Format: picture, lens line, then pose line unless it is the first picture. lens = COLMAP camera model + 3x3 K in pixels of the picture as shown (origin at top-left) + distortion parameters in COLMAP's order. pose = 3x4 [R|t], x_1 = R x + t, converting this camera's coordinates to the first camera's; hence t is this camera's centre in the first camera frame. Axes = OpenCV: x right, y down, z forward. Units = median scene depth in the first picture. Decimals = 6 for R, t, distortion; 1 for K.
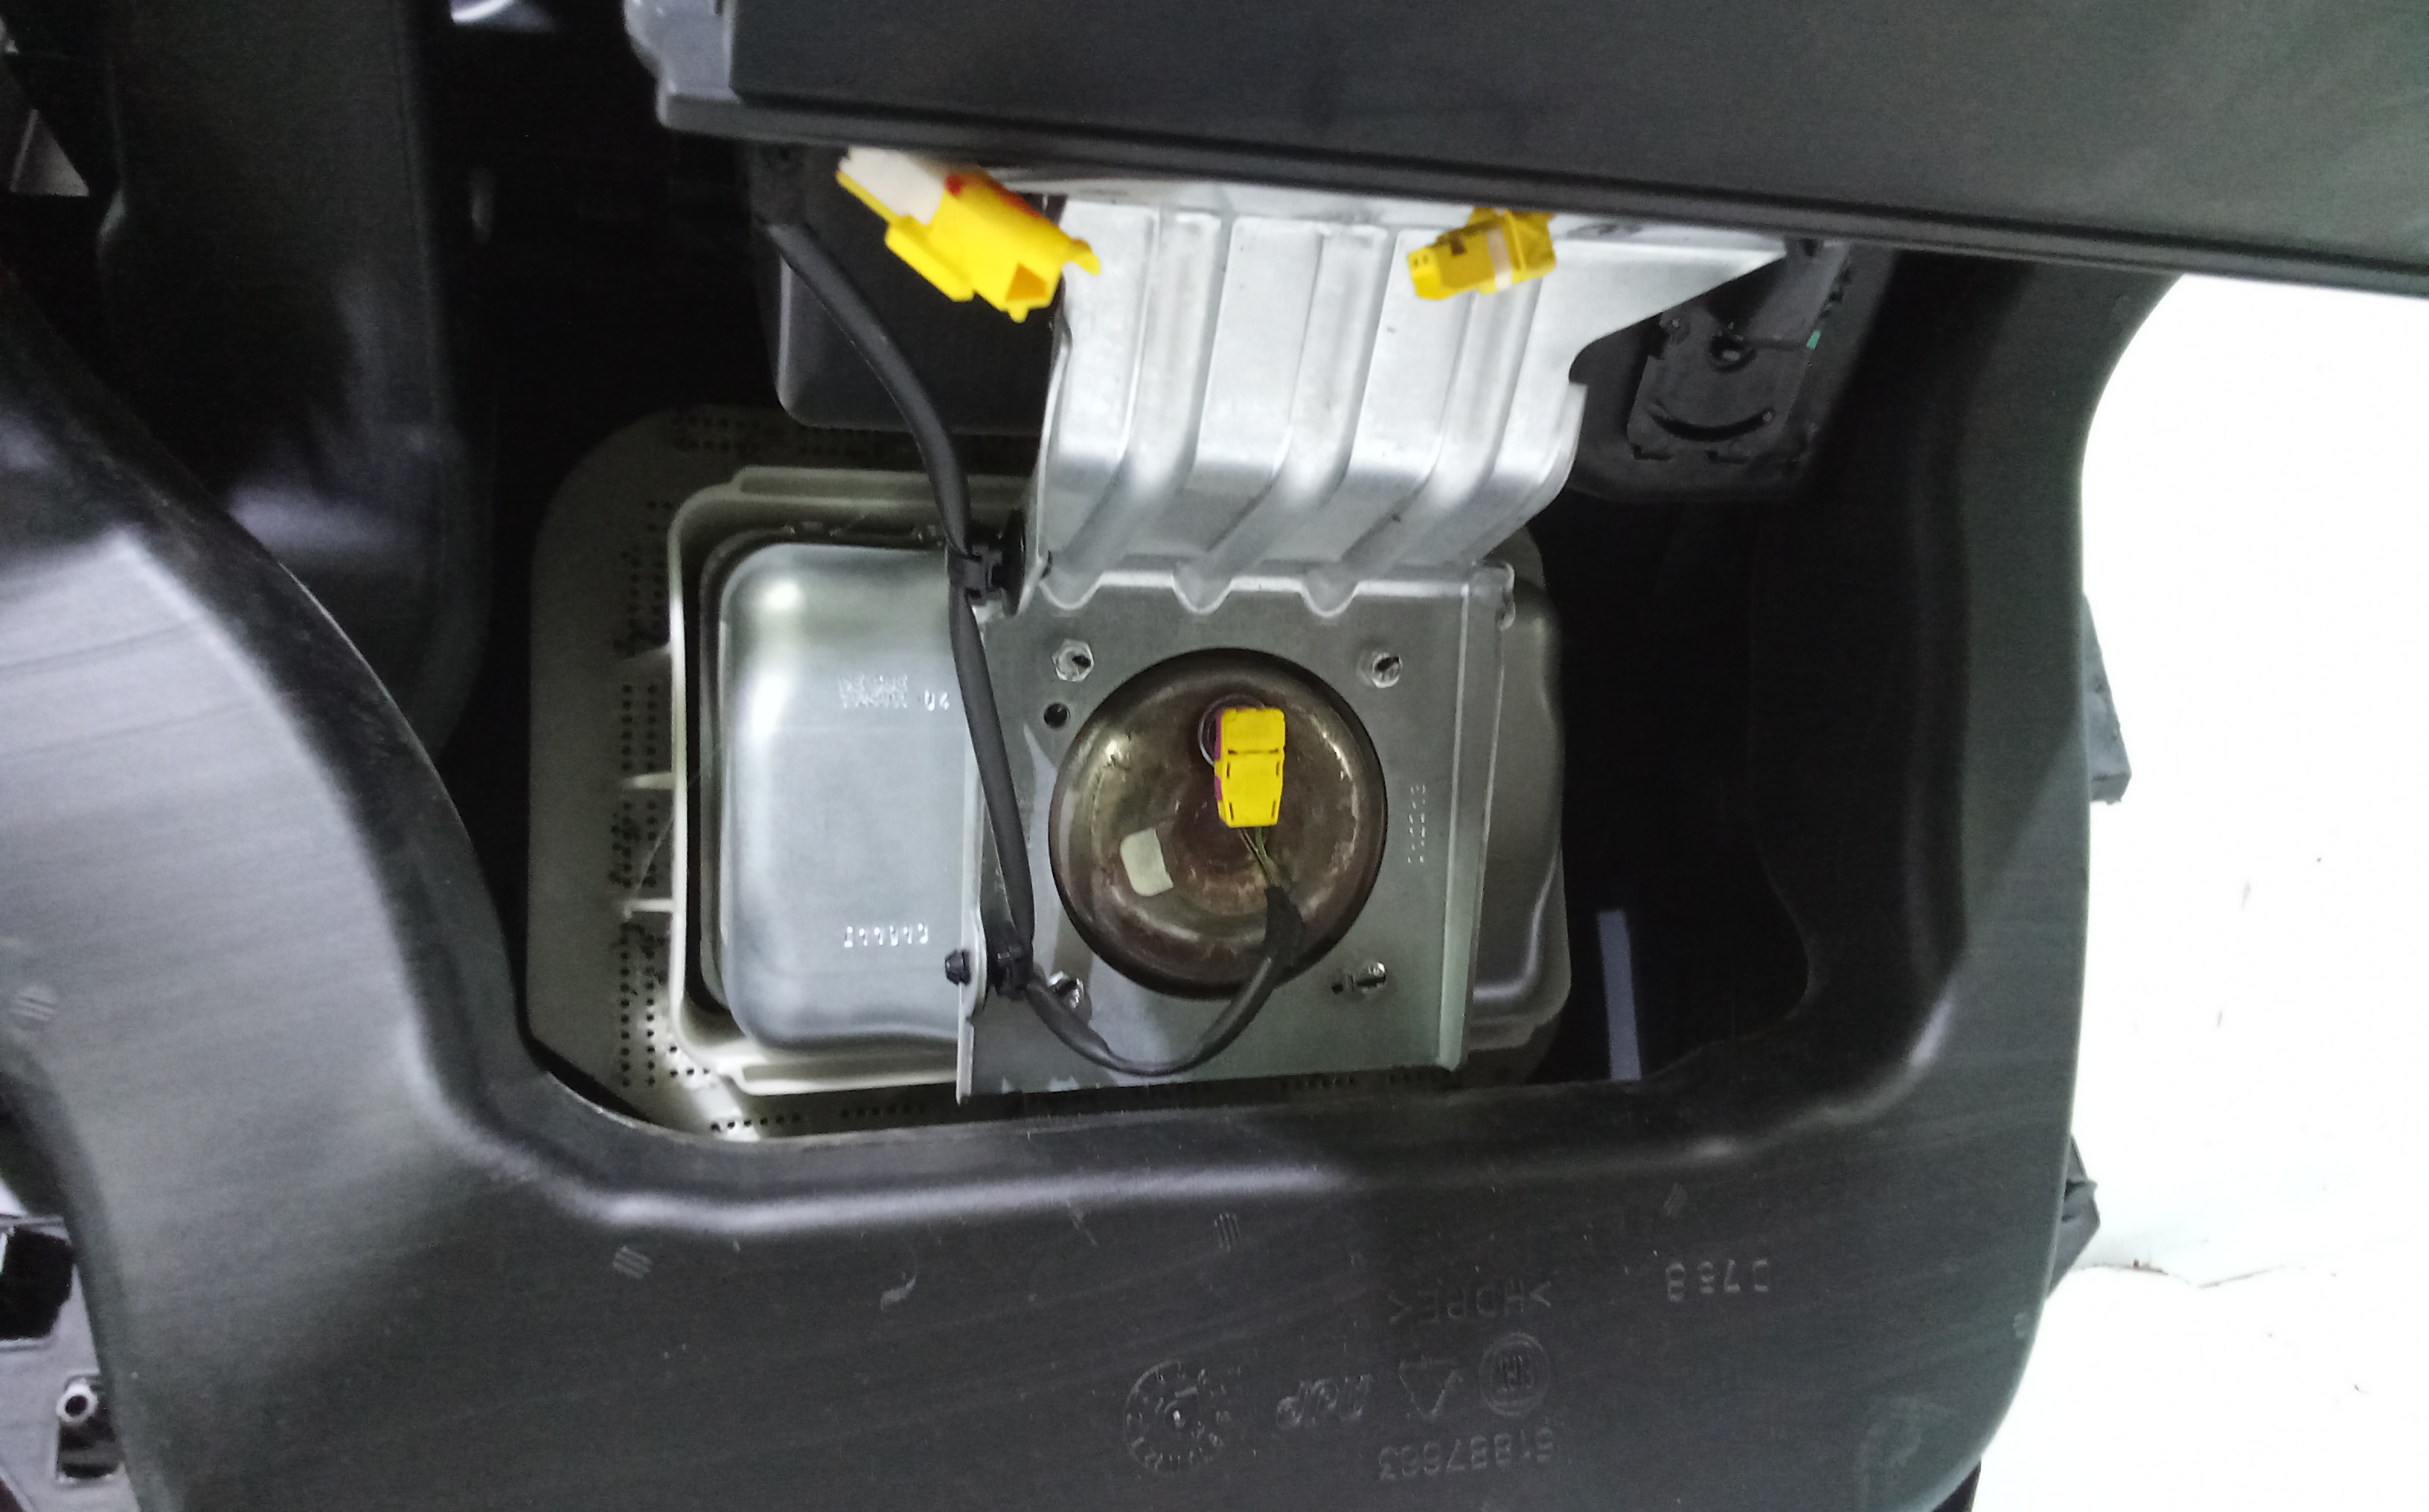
lens RADIAL K [[1636.3, 0, 1214.5], [0, 1636.3, 756.0], [0, 0, 1]] dist [0.059168, 0.000075]
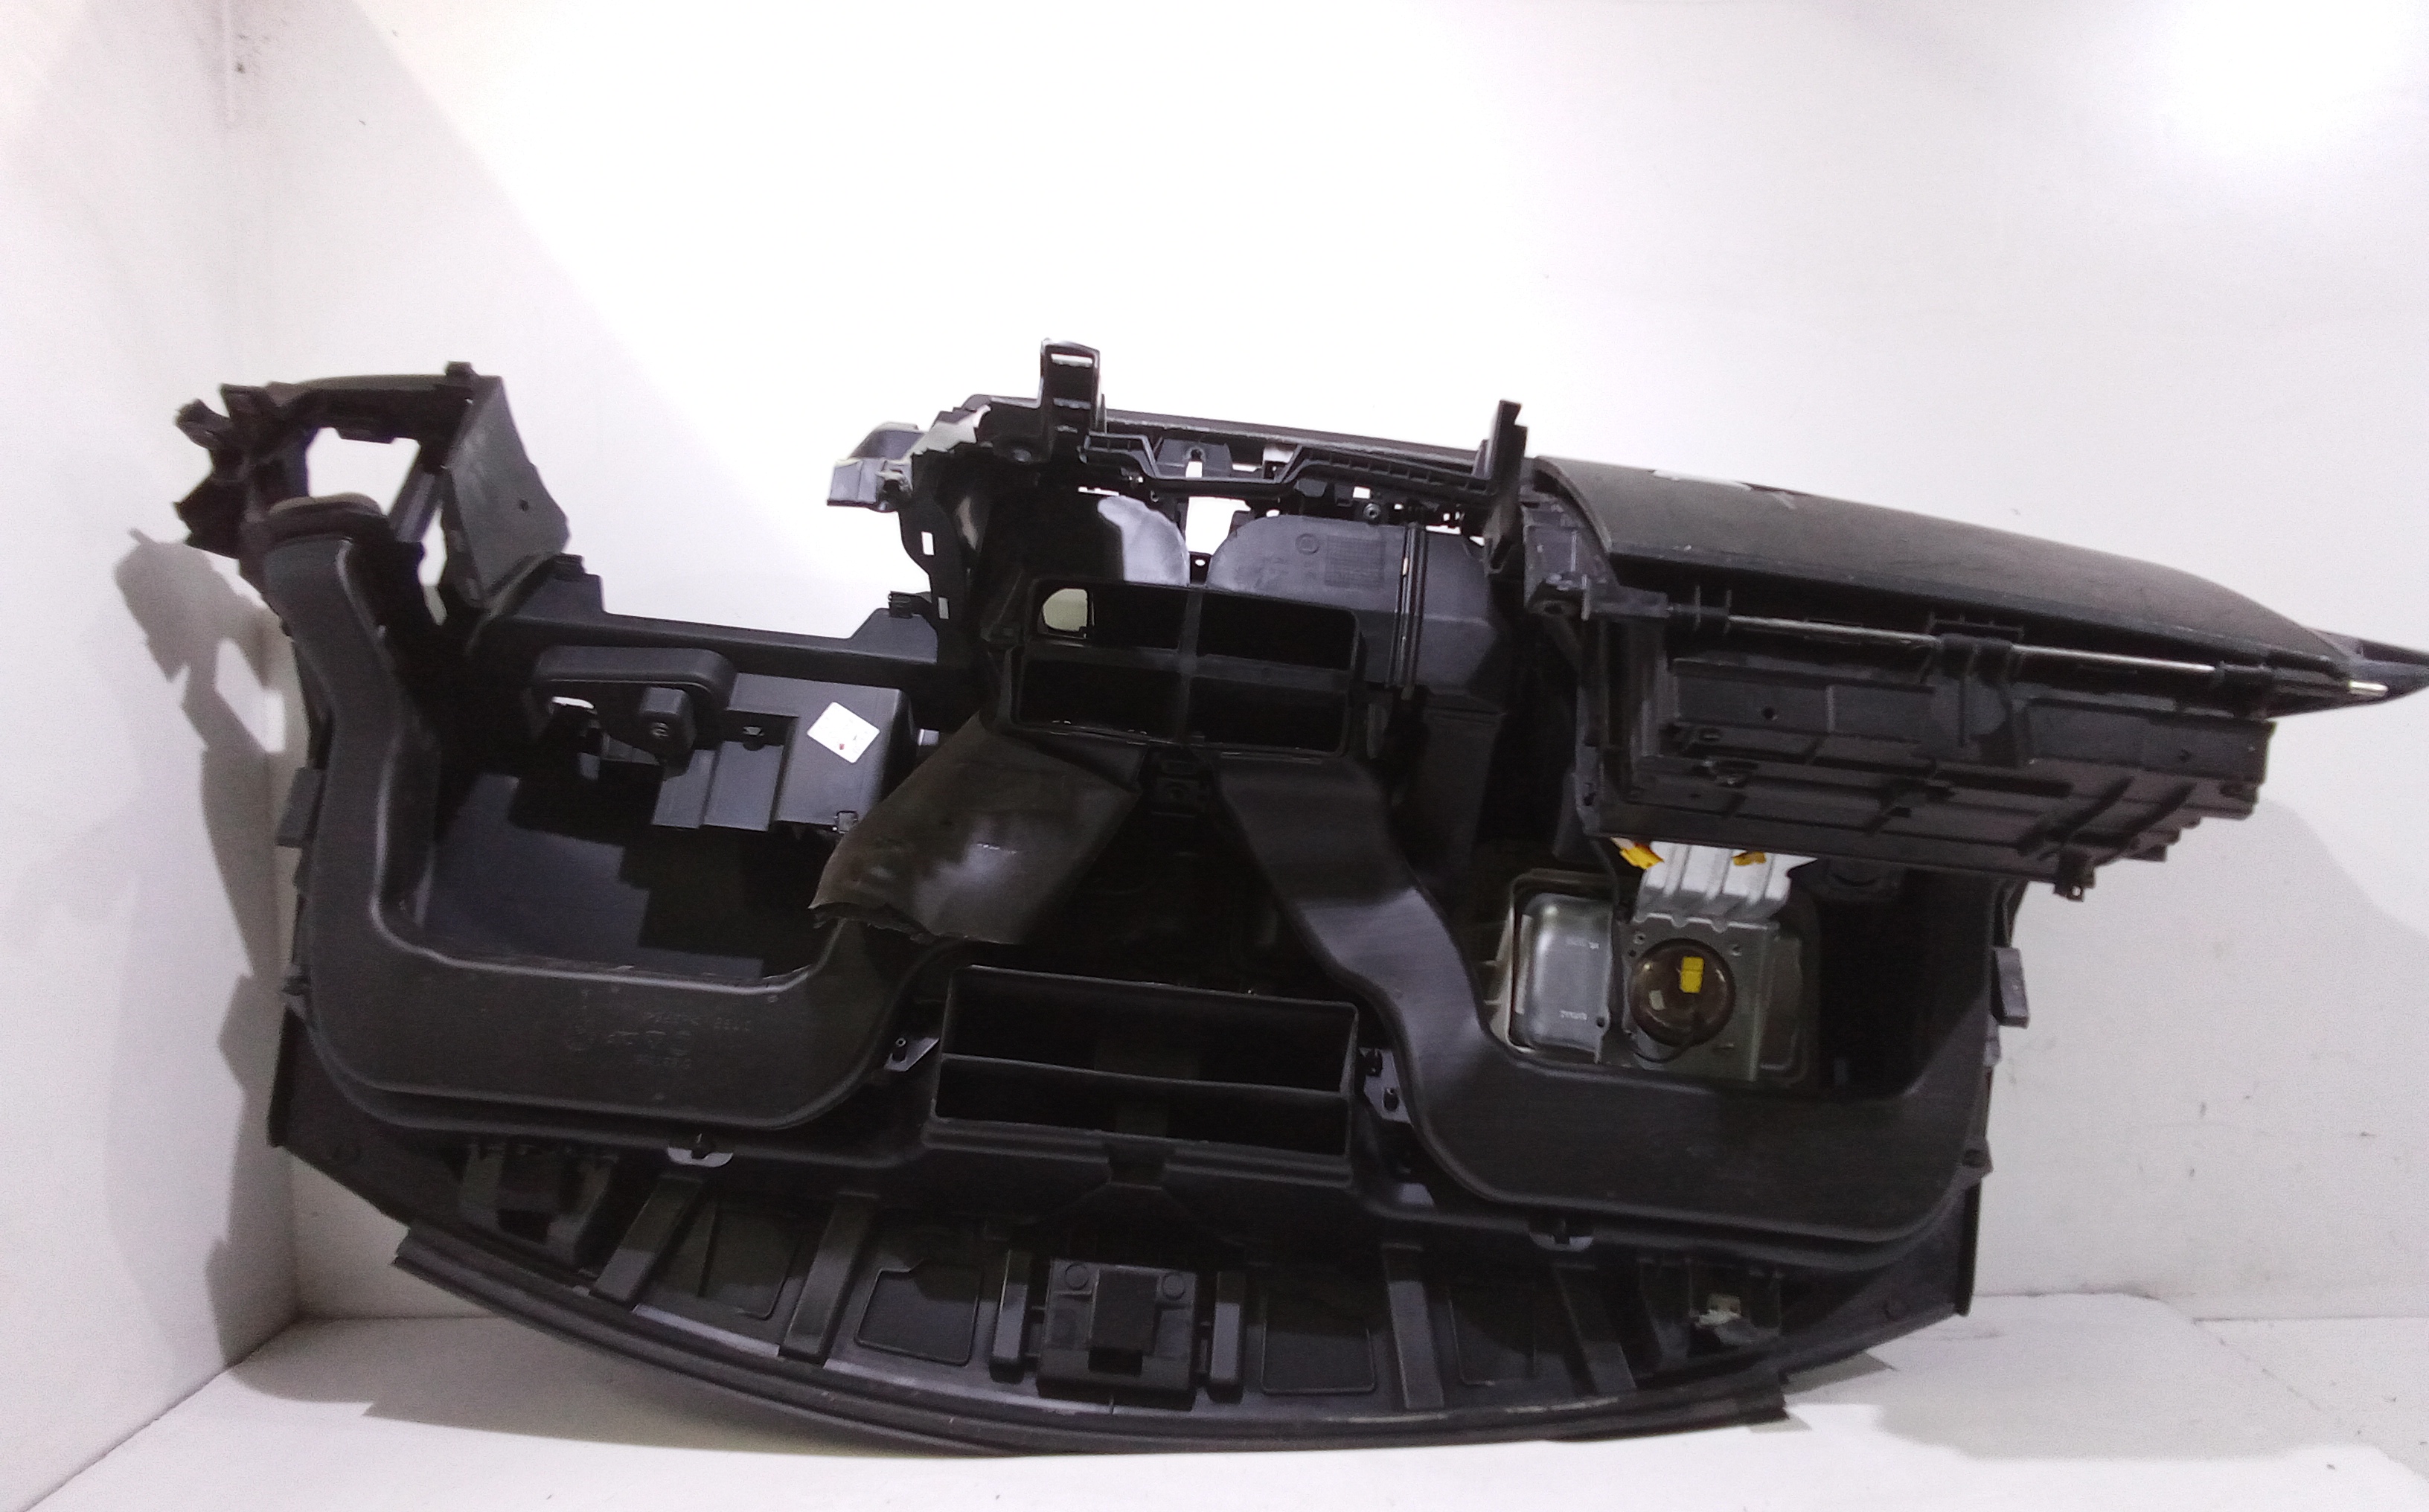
lens RADIAL K [[1636.3, 0, 1214.5], [0, 1636.3, 756.0], [0, 0, 1]] dist [0.059168, 0.000075]
pose [[0.959232, 0.062130, -0.275707, -0.012562], [-0.105850, 0.983511, -0.146637, 0.163045], [0.262050, 0.169842, 0.949991, -2.521268]]
